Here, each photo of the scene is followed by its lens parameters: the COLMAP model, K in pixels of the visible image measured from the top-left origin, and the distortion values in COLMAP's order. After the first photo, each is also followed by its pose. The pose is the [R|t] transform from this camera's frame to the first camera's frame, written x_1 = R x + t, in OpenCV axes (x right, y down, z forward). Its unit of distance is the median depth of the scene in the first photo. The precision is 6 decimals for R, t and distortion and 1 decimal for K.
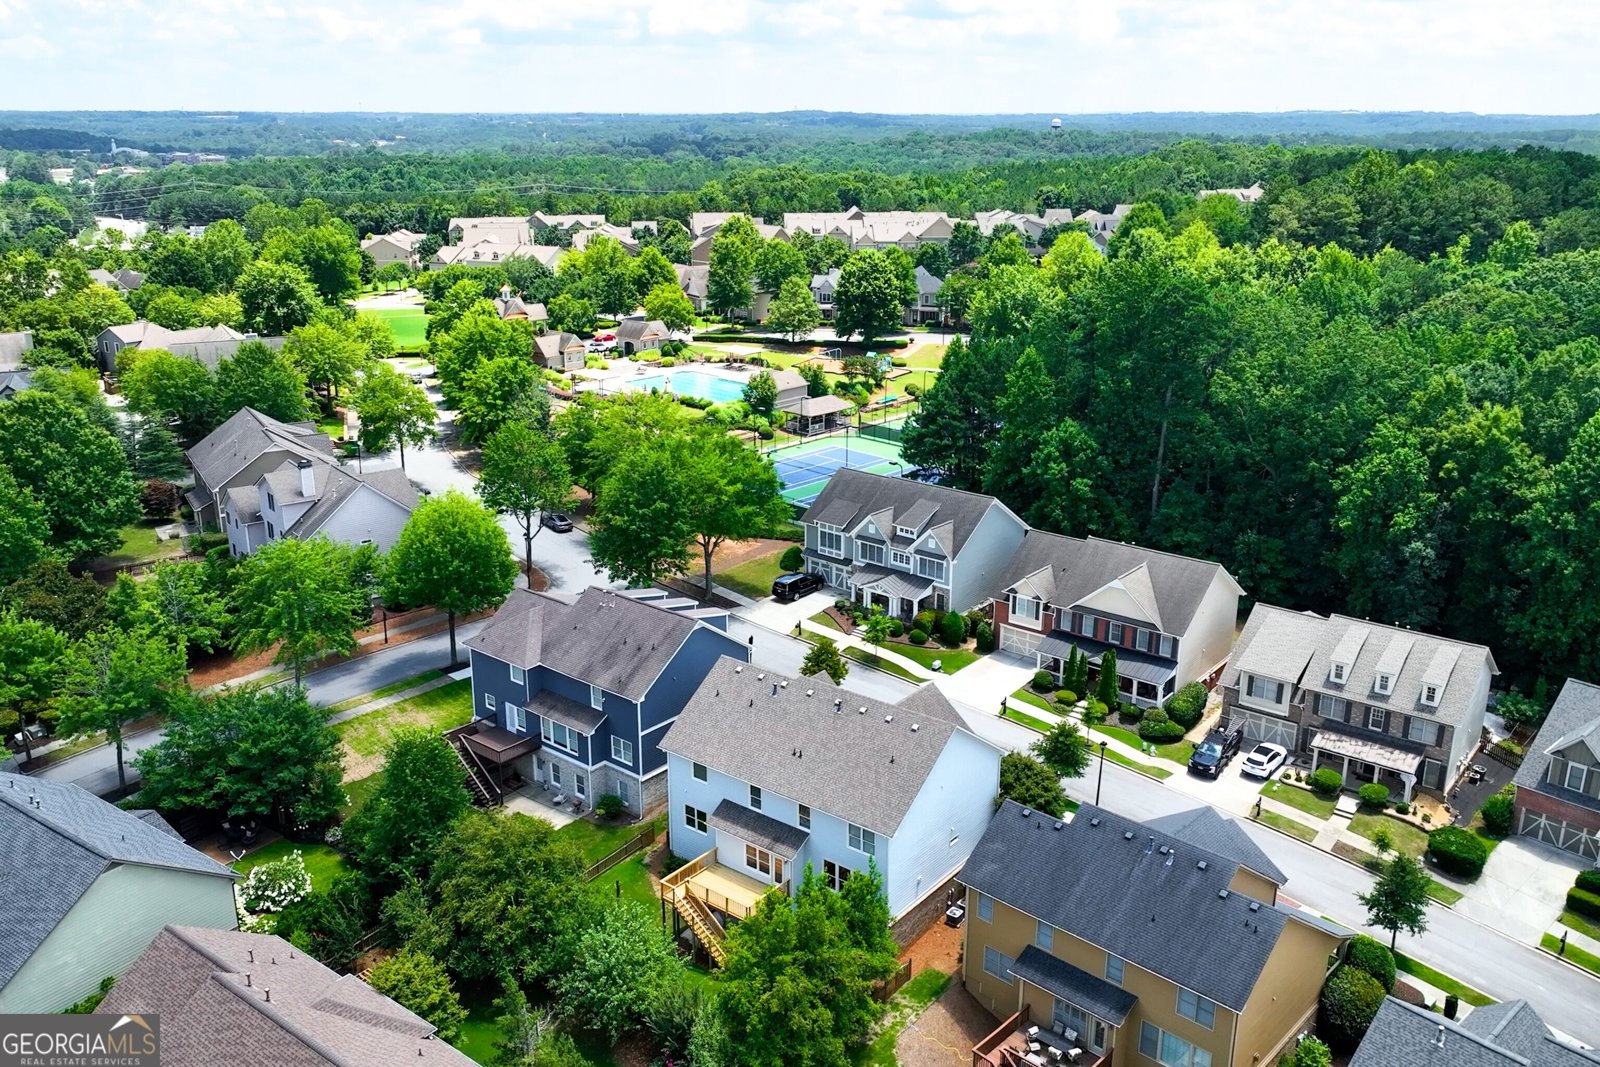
lens RADIAL K [[1267.6, 0, 753.9], [0, 1267.6, 535.2], [0, 0, 1]] dist [-0.006242, -0.000893]
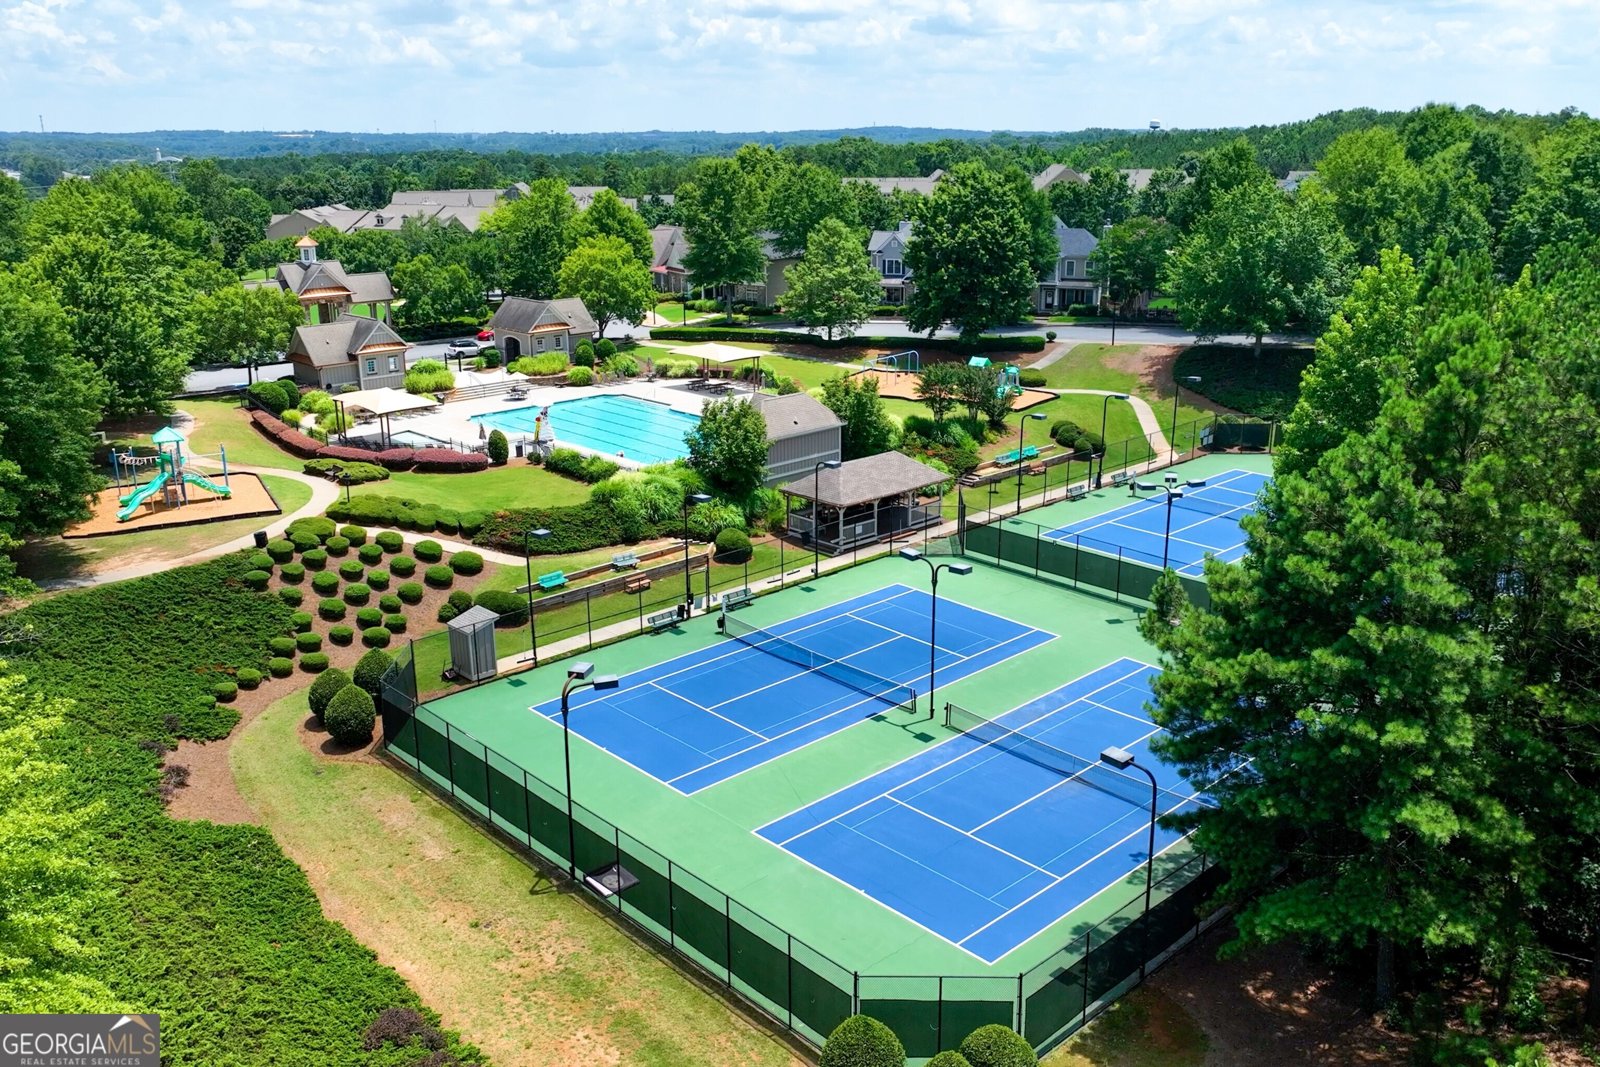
lens RADIAL K [[1299.8, 0, 800.0], [0, 1299.8, 533.5], [0, 0, 1]] dist [0.006503, 0.000602]
pose [[0.999738, 0.004852, -0.022370, 0.032686], [-0.005298, 0.999787, -0.019956, -0.061879], [0.022268, 0.020069, 0.999551, 0.469319]]
